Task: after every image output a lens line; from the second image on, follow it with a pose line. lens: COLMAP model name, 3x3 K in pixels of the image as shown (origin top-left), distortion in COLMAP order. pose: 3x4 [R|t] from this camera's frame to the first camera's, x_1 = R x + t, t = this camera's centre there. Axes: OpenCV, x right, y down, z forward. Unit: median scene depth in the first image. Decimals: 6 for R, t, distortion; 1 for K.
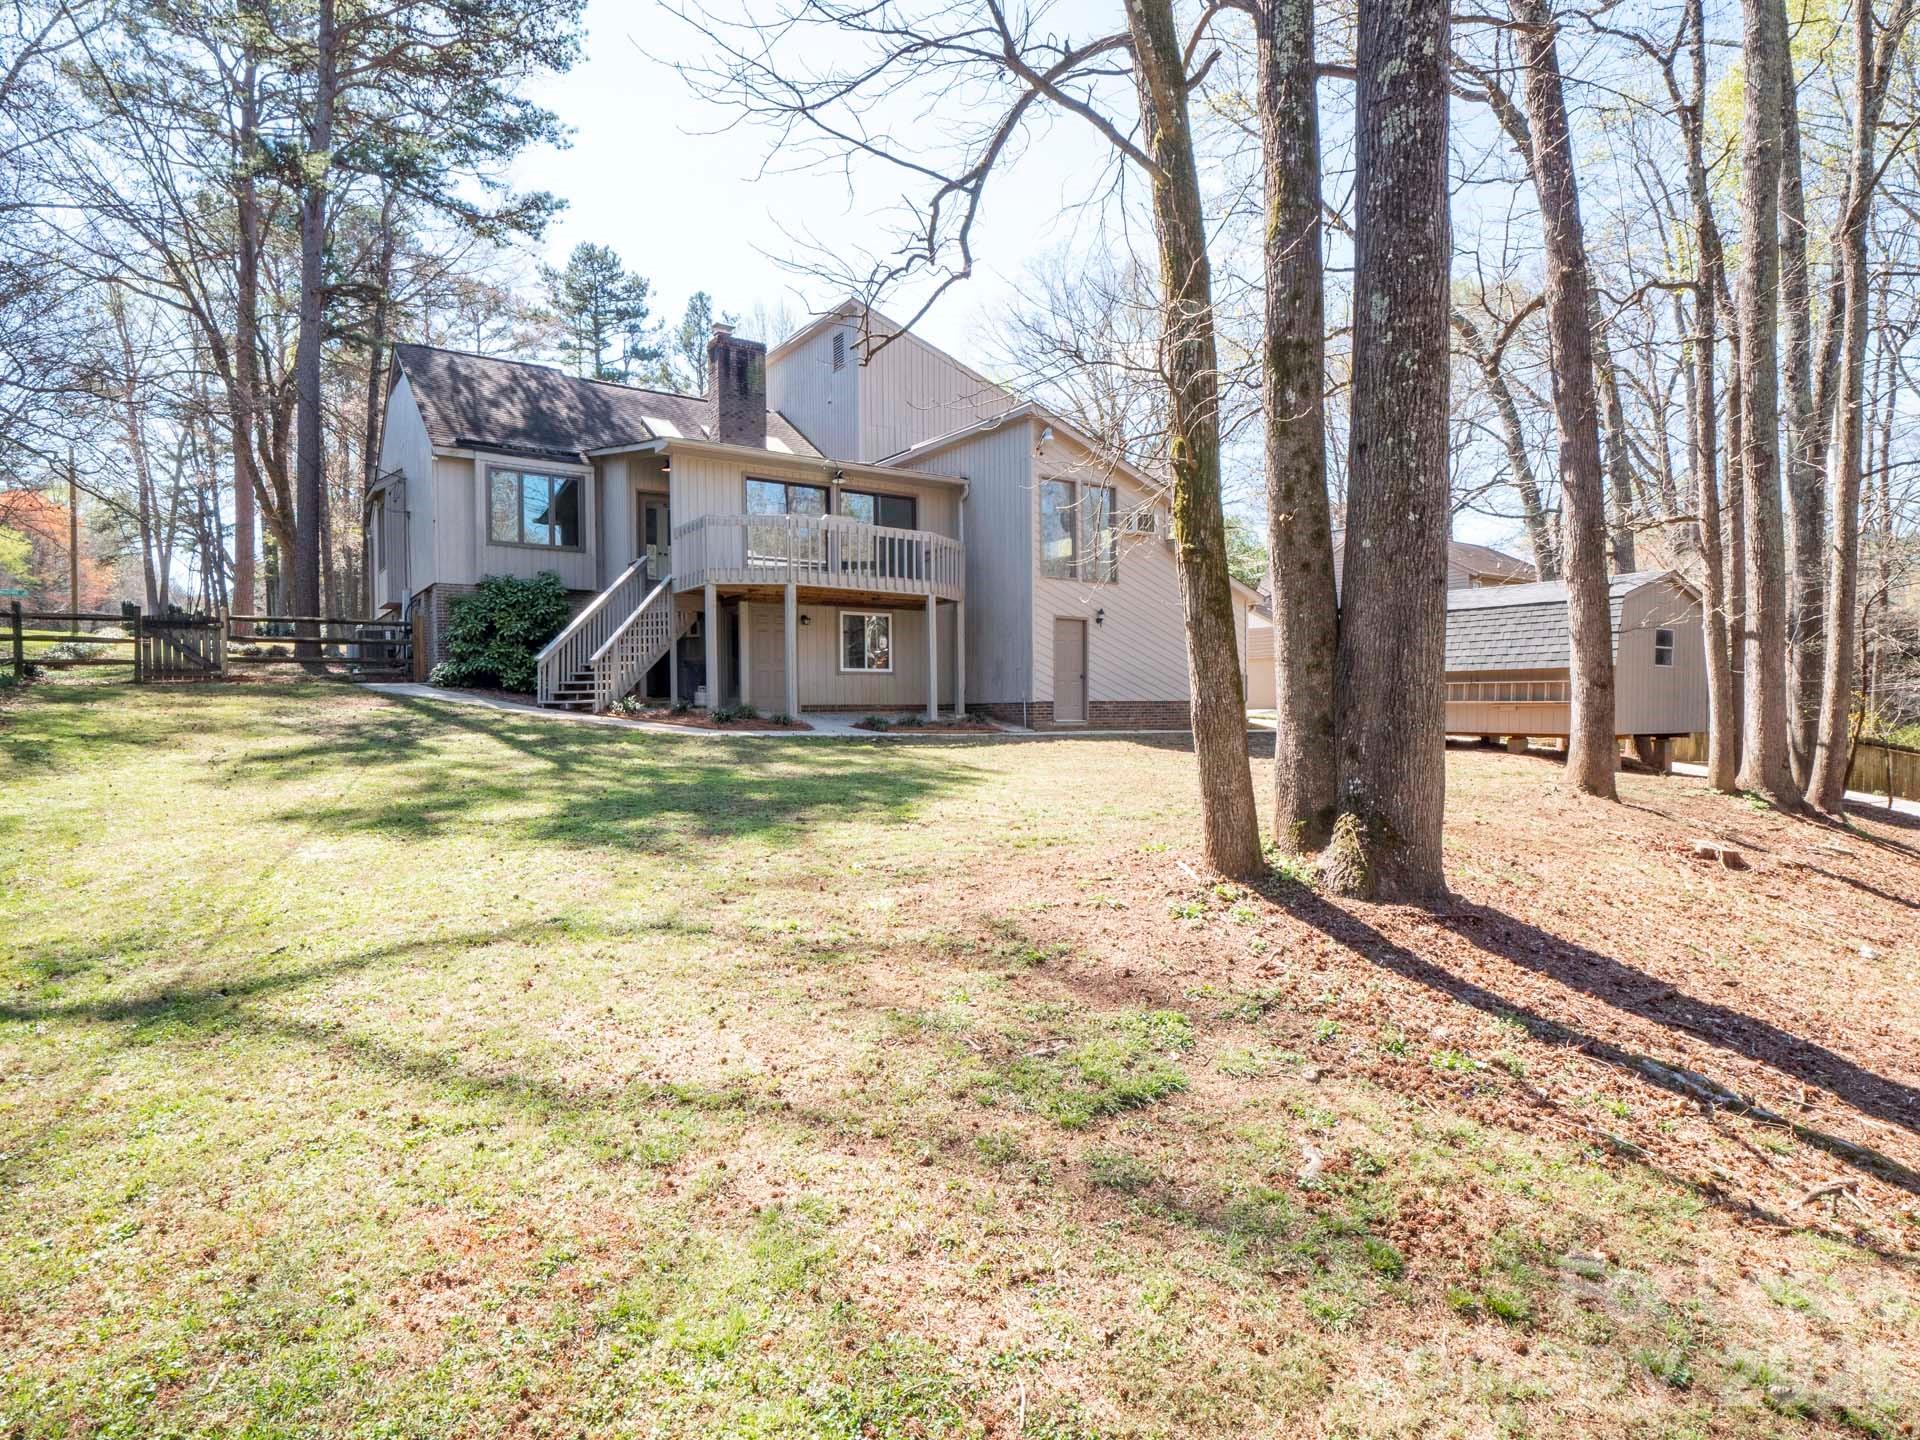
lens RADIAL K [[1082.1, 0, 955.5], [0, 1082.1, 726.9], [0, 0, 1]] dist [0.005045, 0.000577]
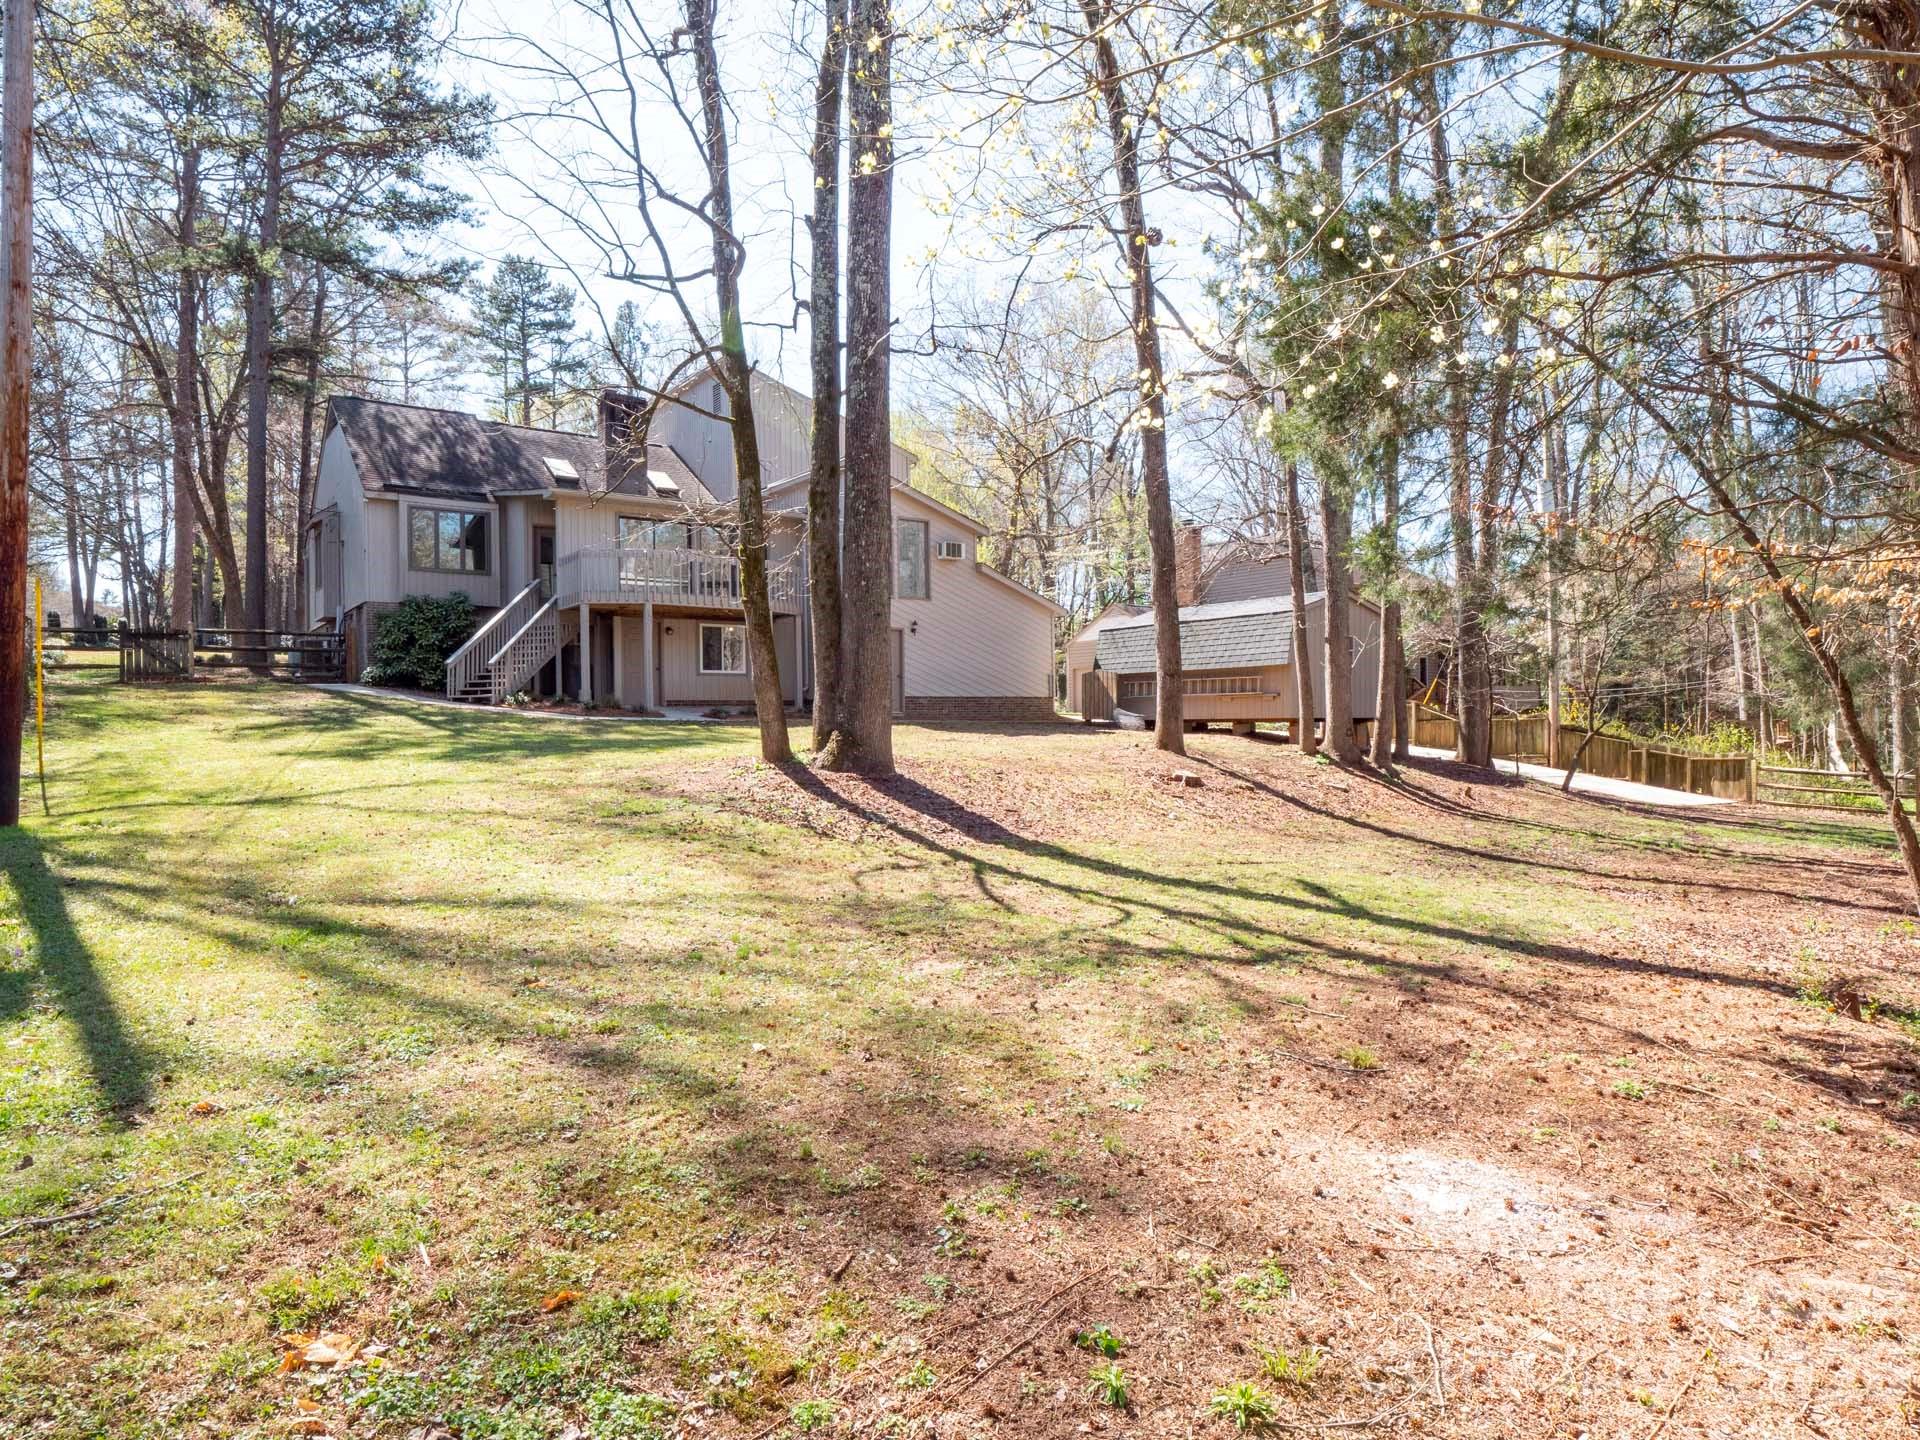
lens RADIAL K [[1249.0, 0, 965.3], [0, 1249.0, 718.9], [0, 0, 1]] dist [0.019166, 0.003033]
pose [[0.999973, -0.003964, 0.006129, 0.182817], [0.004109, 0.999709, -0.023758, 0.035180], [-0.006033, 0.023782, 0.999699, -0.406491]]
